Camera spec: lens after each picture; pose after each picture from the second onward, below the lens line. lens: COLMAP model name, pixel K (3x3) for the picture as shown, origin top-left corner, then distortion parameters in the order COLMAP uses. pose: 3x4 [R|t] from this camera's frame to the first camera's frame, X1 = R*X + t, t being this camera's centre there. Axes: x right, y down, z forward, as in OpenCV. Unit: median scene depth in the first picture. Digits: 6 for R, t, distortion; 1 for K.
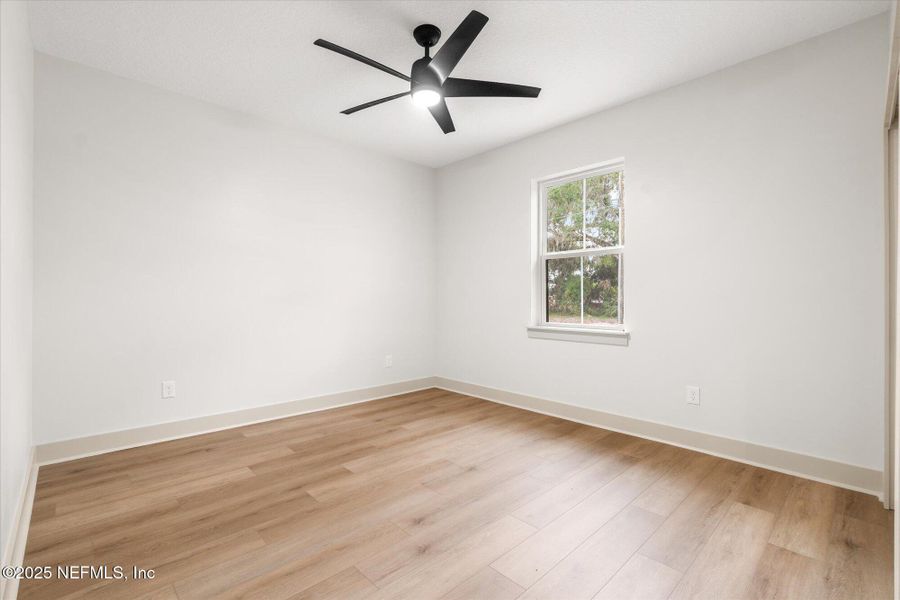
lens RADIAL K [[405.0, 0, 448.4], [0, 405.0, 302.3], [0, 0, 1]] dist [-0.003137, 0.000394]
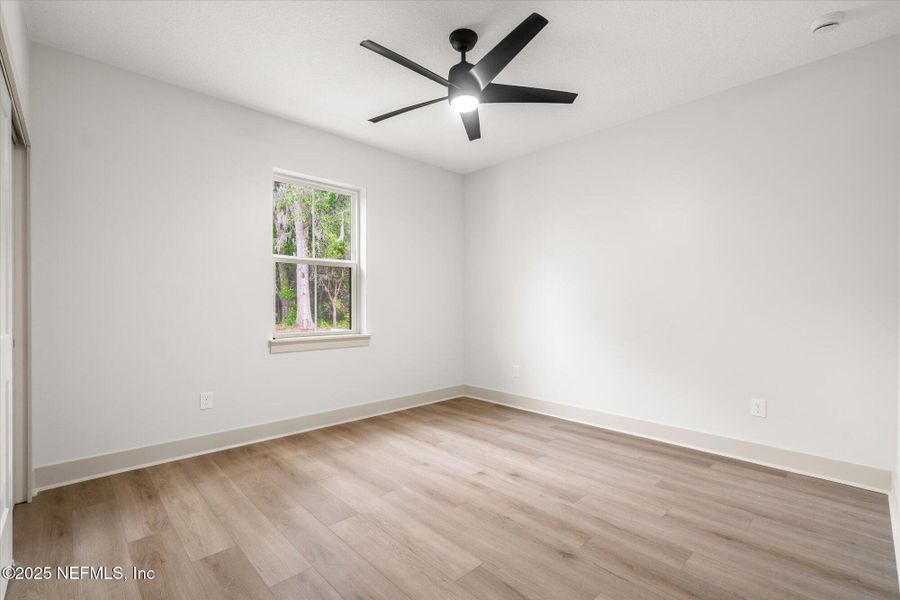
lens RADIAL K [[405.0, 0, 435.6], [0, 405.0, 310.2], [0, 0, 1]] dist [-0.003137, 0.000394]
pose [[0.008549, -0.008979, 0.999923, -0.728459], [0.016499, 0.999825, 0.008837, -0.004735], [-0.999827, 0.016422, 0.008695, 0.739387]]
